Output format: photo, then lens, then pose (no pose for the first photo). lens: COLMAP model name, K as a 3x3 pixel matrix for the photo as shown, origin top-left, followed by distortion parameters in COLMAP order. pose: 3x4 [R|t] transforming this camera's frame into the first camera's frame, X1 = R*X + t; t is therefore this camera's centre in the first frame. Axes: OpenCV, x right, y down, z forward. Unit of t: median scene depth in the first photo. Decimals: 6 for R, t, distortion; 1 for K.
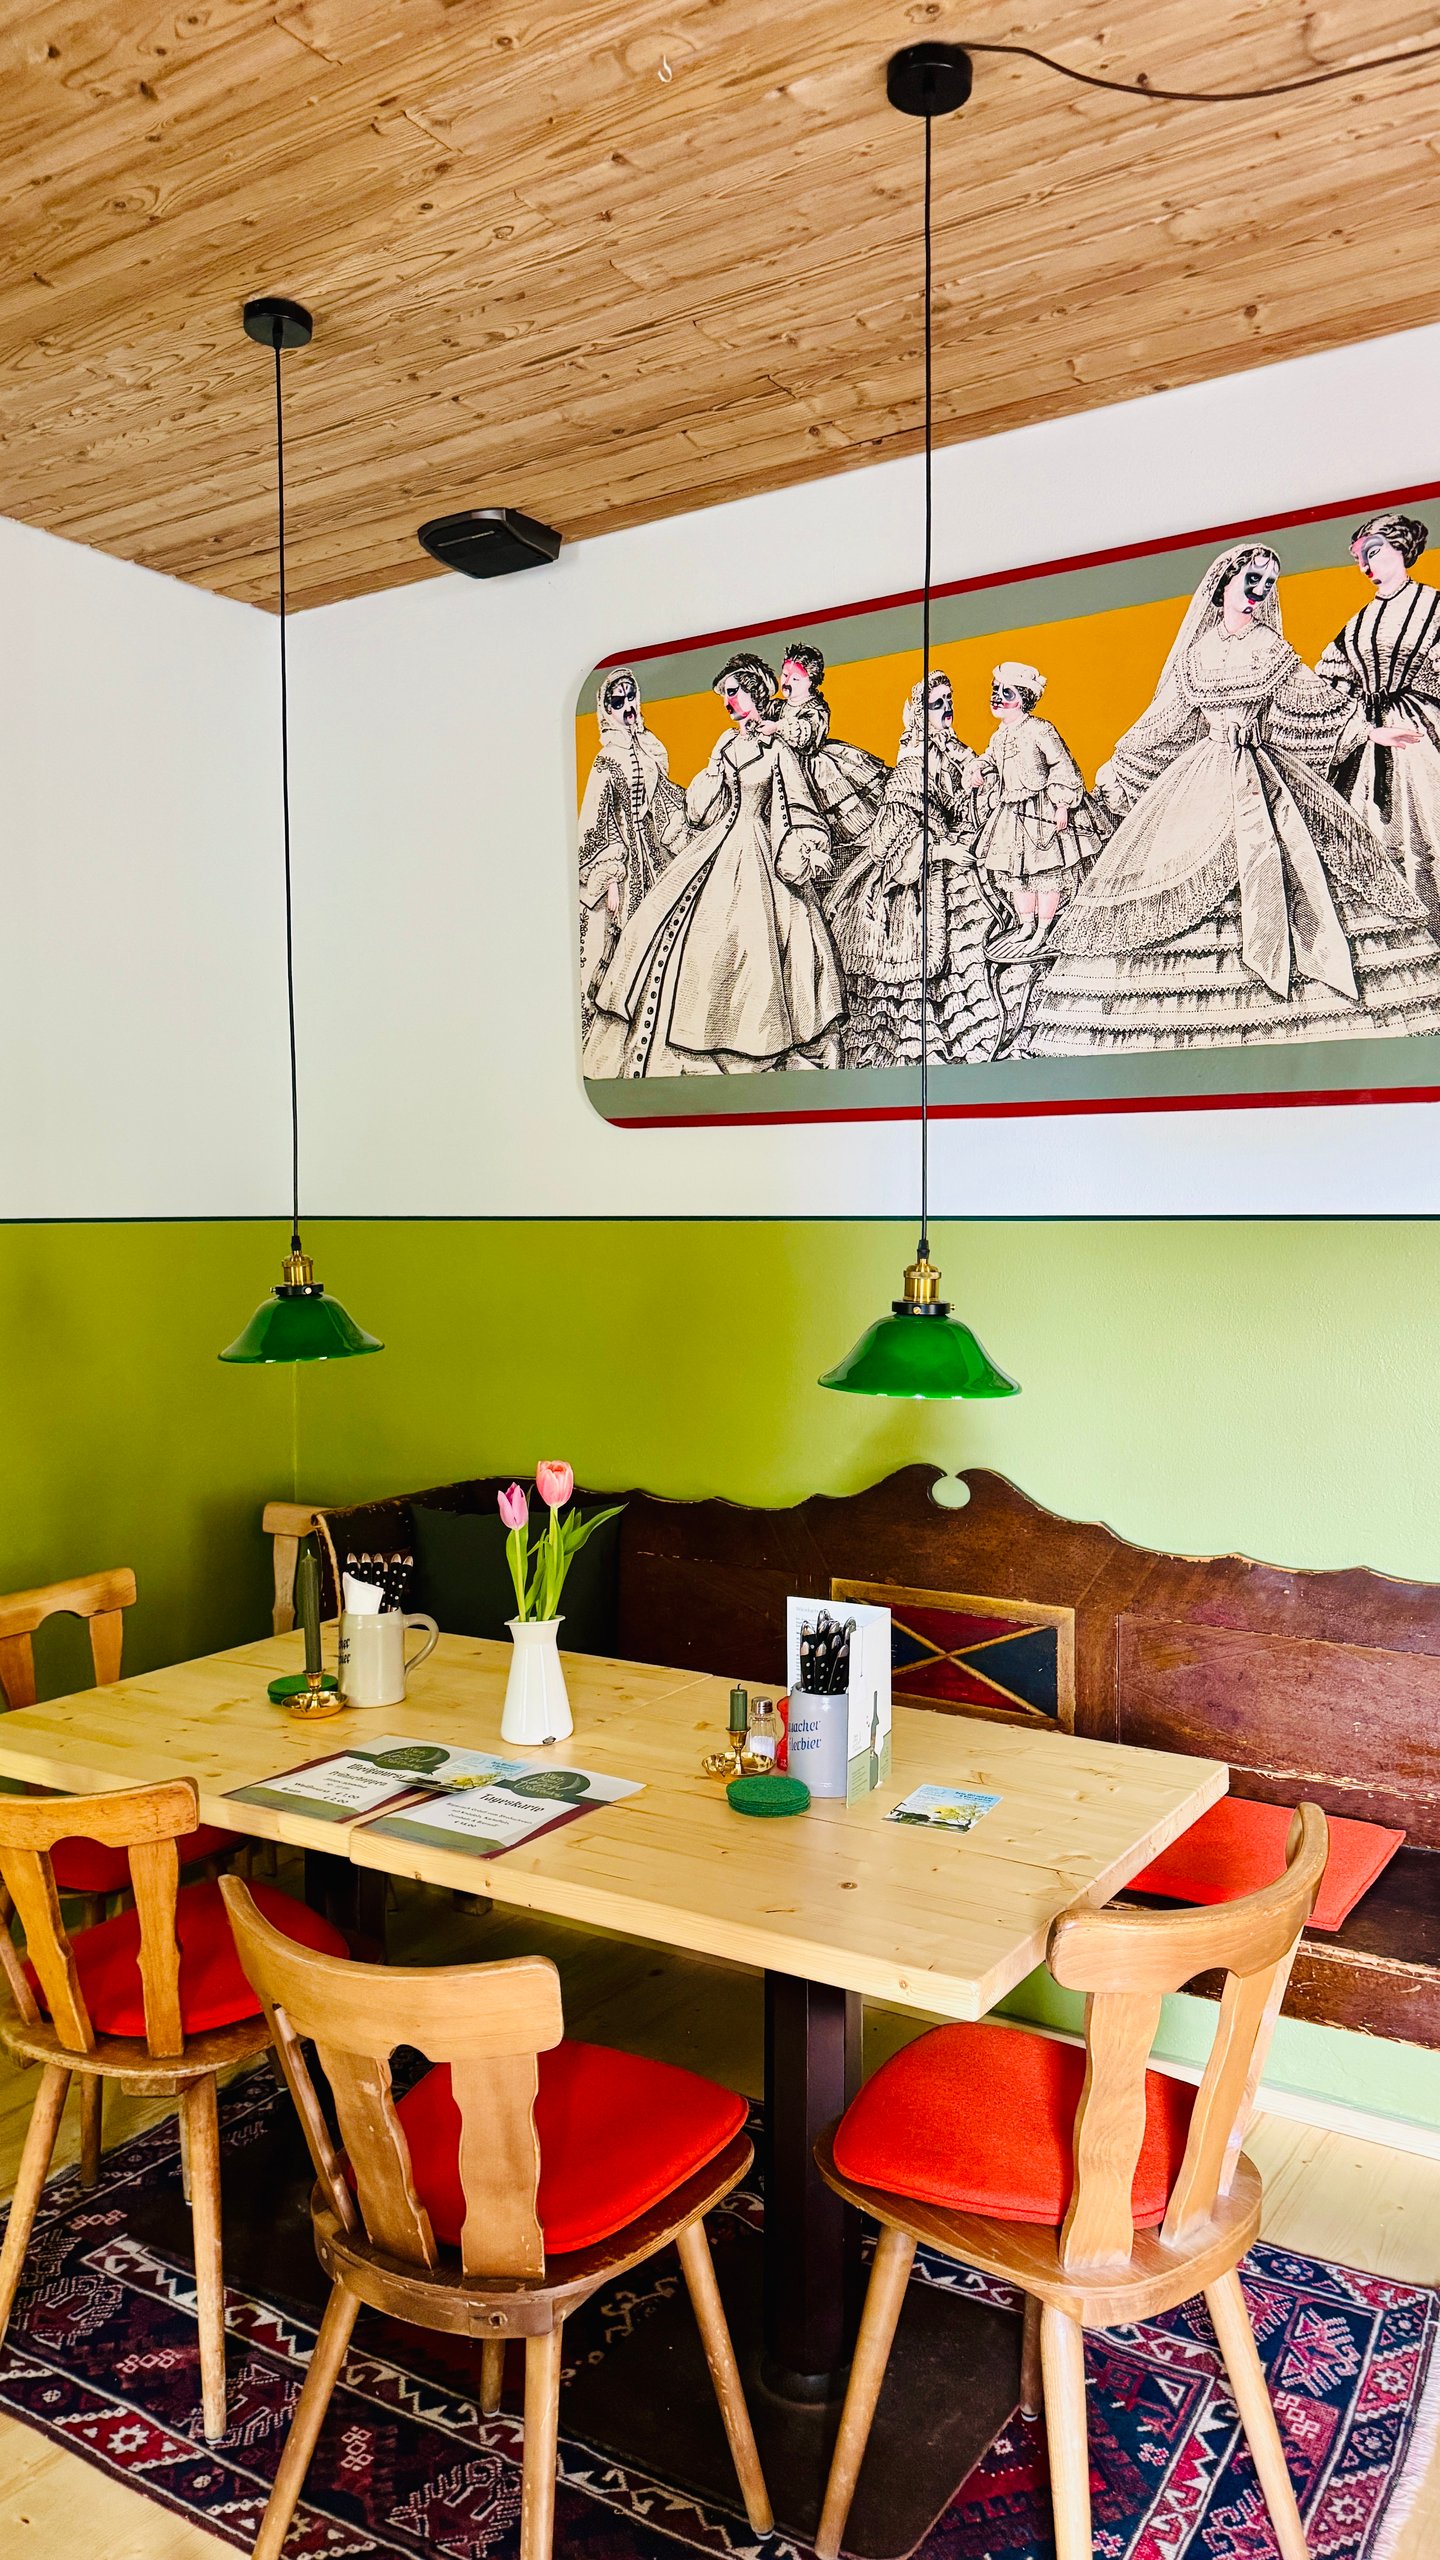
lens RADIAL K [[1794.7, 0, 720.0], [0, 1794.7, 1280.0], [0, 0, 1]] dist [0.222645, -0.524705]
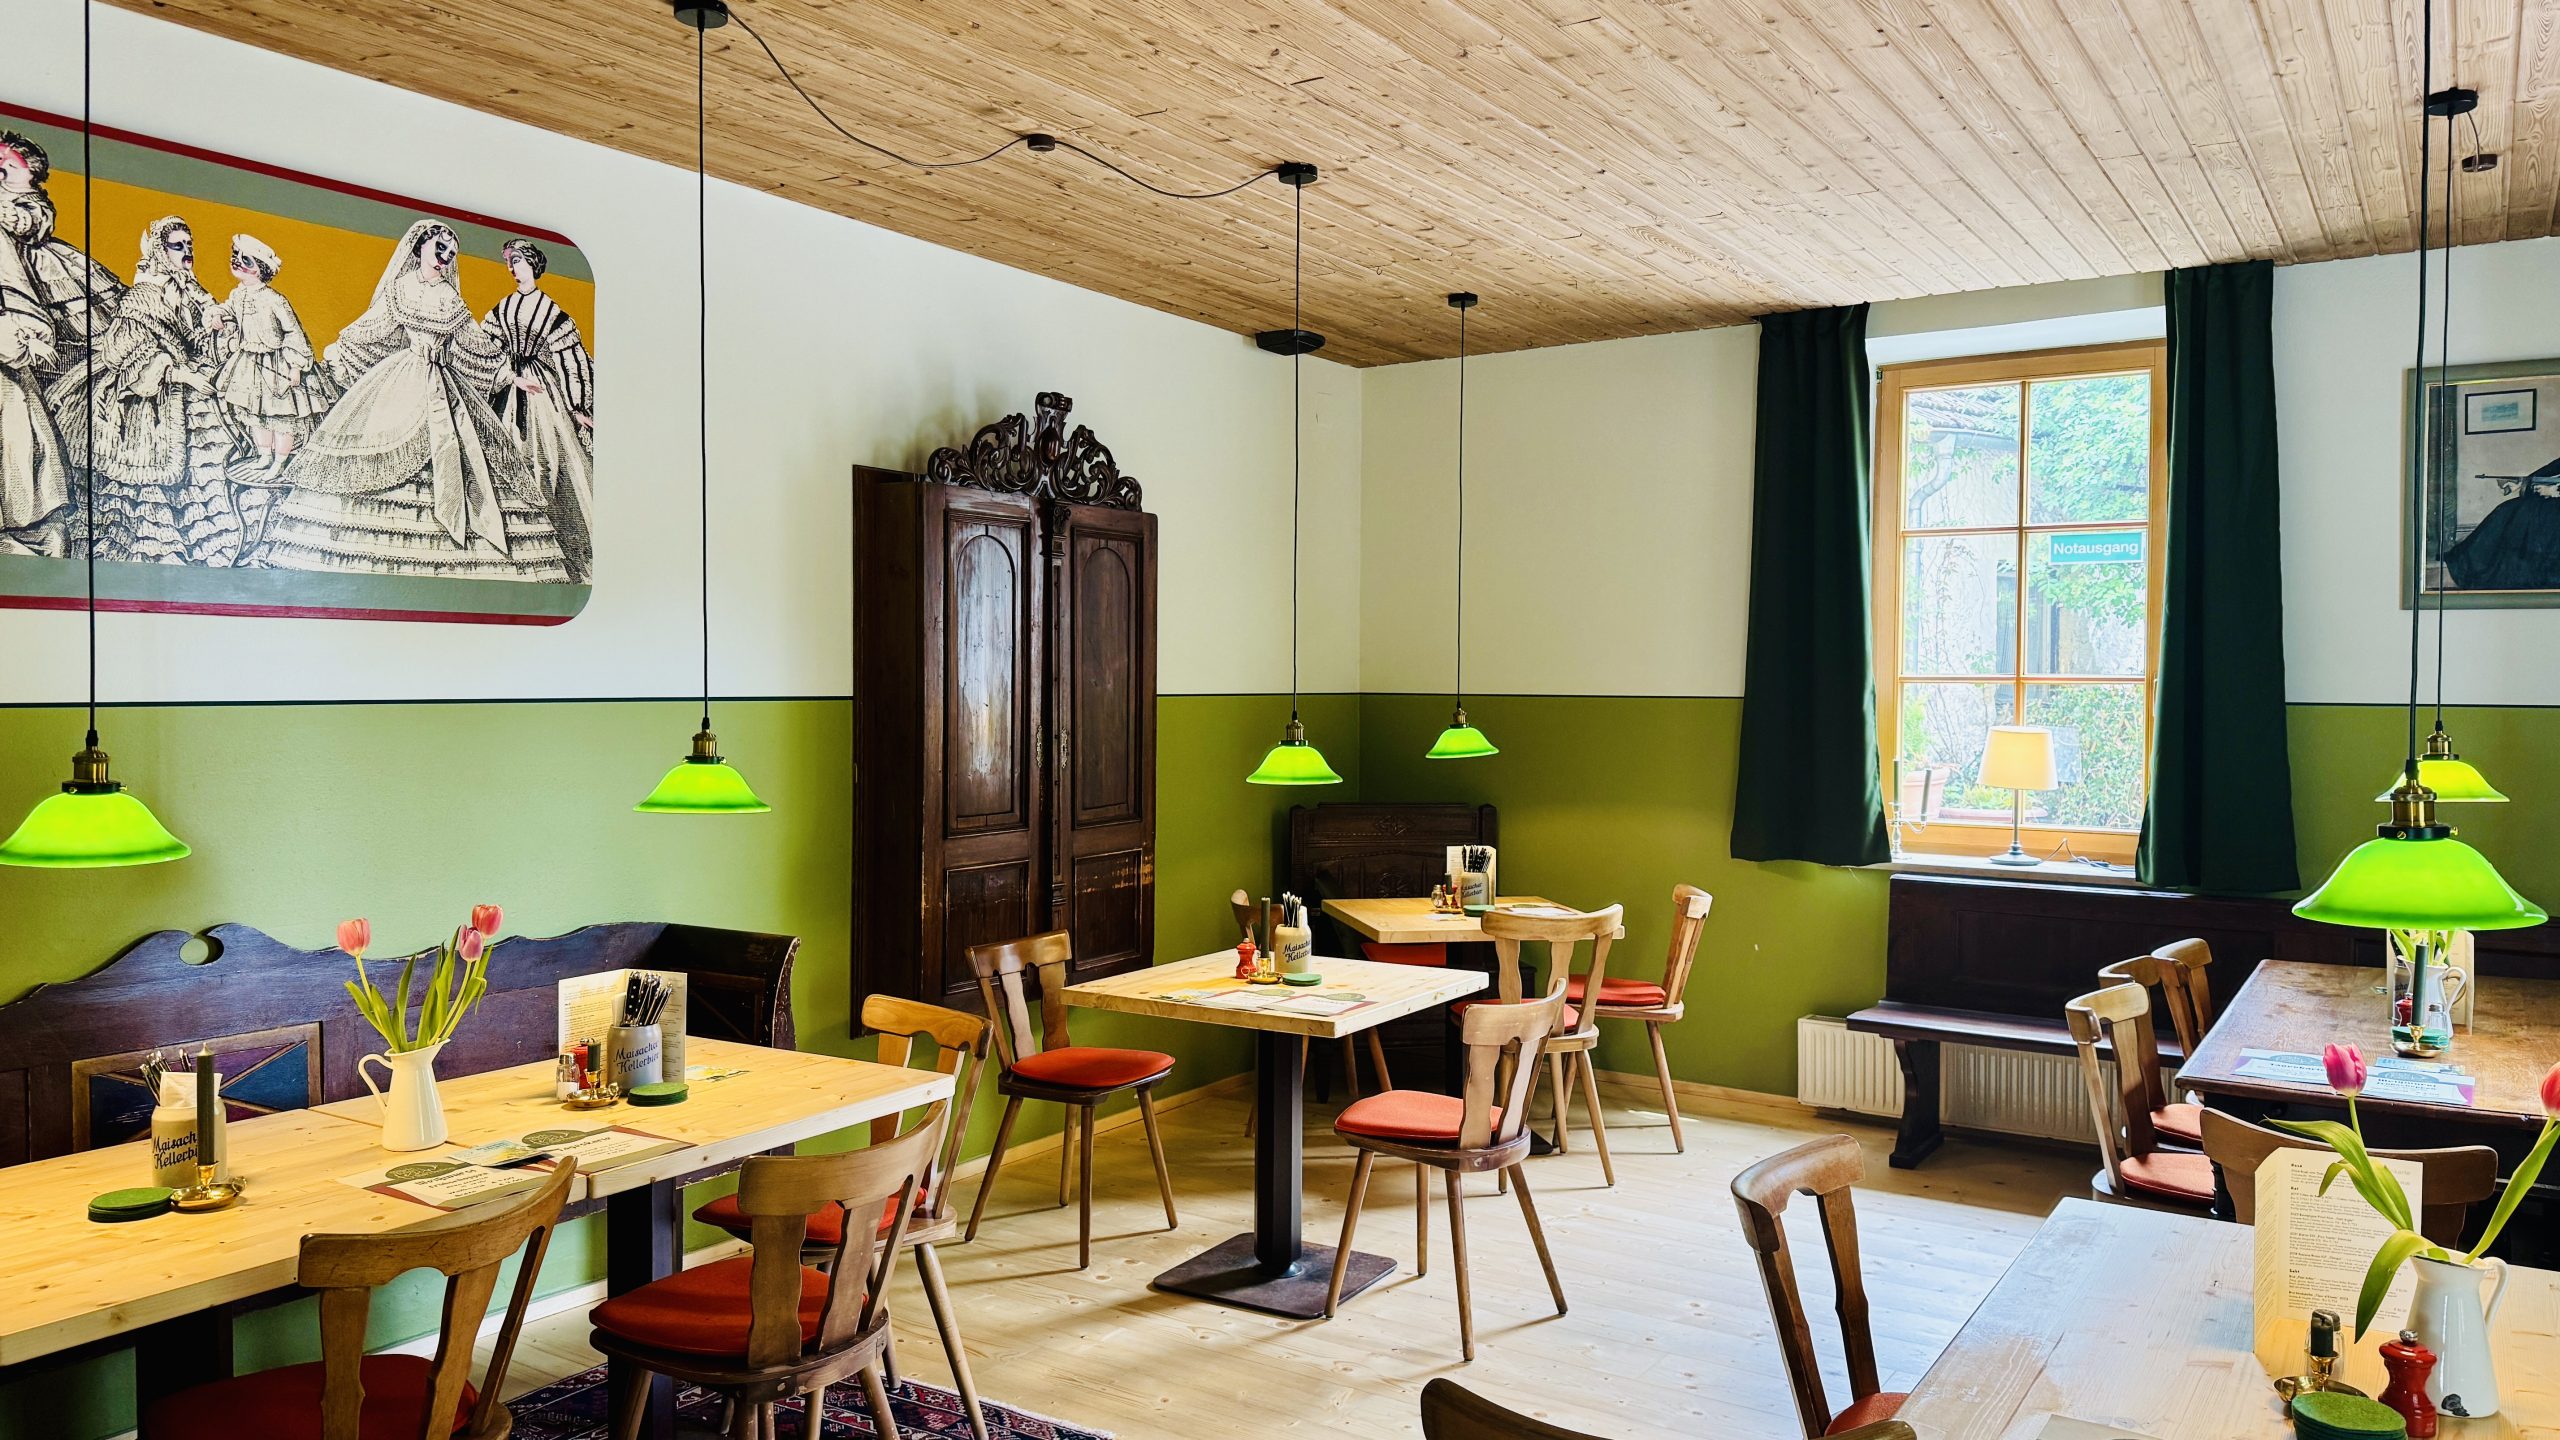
lens RADIAL K [[1813.0, 0, 1280.0], [0, 1813.0, 720.0], [0, 0, 1]] dist [0.001266, -0.001631]
pose [[0.009811, -0.018959, 0.999772, -0.996427], [0.037064, 0.999140, 0.018583, -0.020604], [-0.999265, 0.036873, 0.010505, 0.325830]]
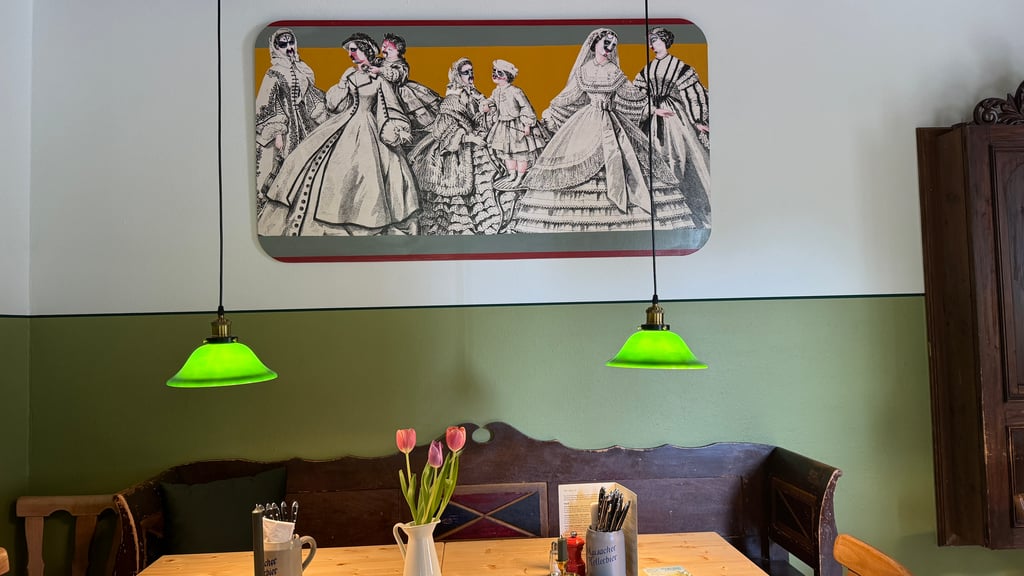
lens RADIAL K [[717.9, 0, 512.0], [0, 717.9, 288.0], [0, 0, 1]] dist [0.222645, -0.524705]
pose [[0.812559, 0.014130, 0.582708, -0.345569], [0.047518, 0.994773, -0.090384, 0.024815], [-0.580939, 0.101131, 0.807640, 0.286884]]
